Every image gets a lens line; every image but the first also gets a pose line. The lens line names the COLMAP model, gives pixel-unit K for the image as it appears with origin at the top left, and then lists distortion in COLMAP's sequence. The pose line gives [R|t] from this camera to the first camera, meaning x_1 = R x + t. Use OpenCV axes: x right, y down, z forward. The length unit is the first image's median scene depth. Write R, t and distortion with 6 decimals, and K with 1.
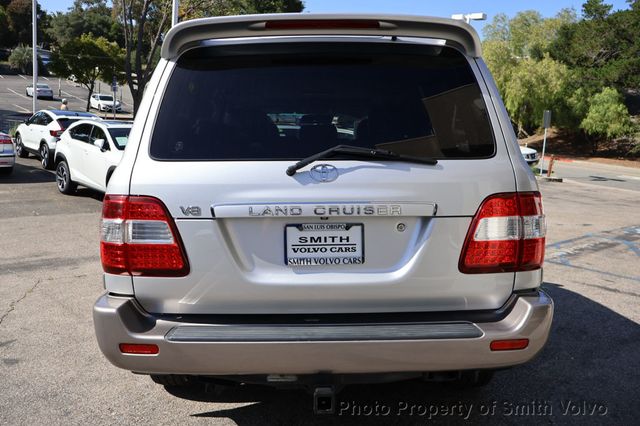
lens RADIAL K [[545.6, 0, 317.2], [0, 545.6, 214.1], [0, 0, 1]] dist [0.003027, -0.001755]
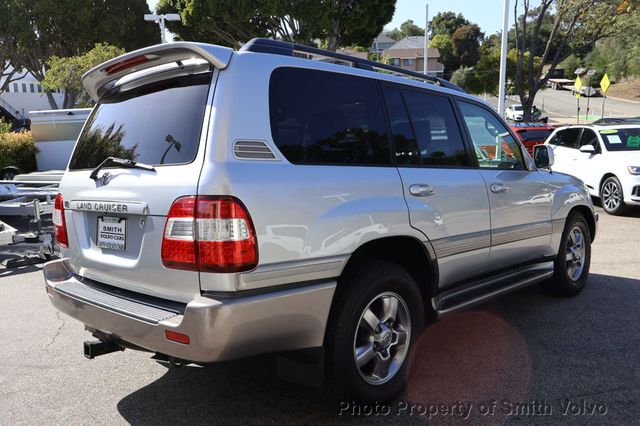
lens RADIAL K [[545.6, 0, 317.2], [0, 545.6, 214.1], [0, 0, 1]] dist [0.003027, -0.001755]
pose [[0.703237, 0.039656, -0.709849, 1.197009], [-0.051488, 0.998662, 0.004782, -0.019966], [0.709089, 0.033186, 0.704338, 0.397572]]
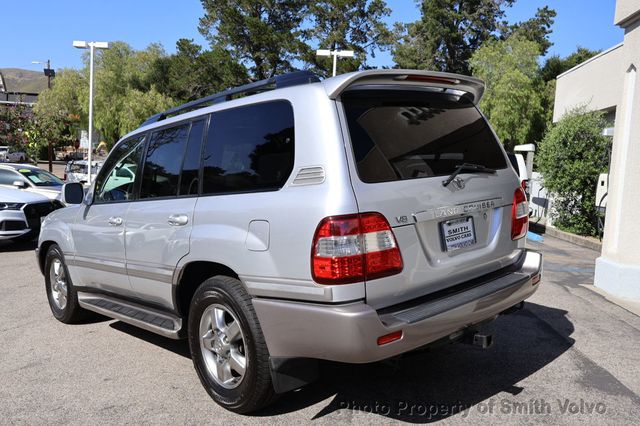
lens RADIAL K [[563.2, 0, 320.0], [0, 563.2, 213.0], [0, 0, 1]] dist [0.038805, -0.001786]
pose [[0.739578, -0.100583, 0.665513, -1.137113], [0.140181, 0.990107, -0.006142, -0.036166], [-0.658311, 0.097835, 0.746361, 0.131226]]
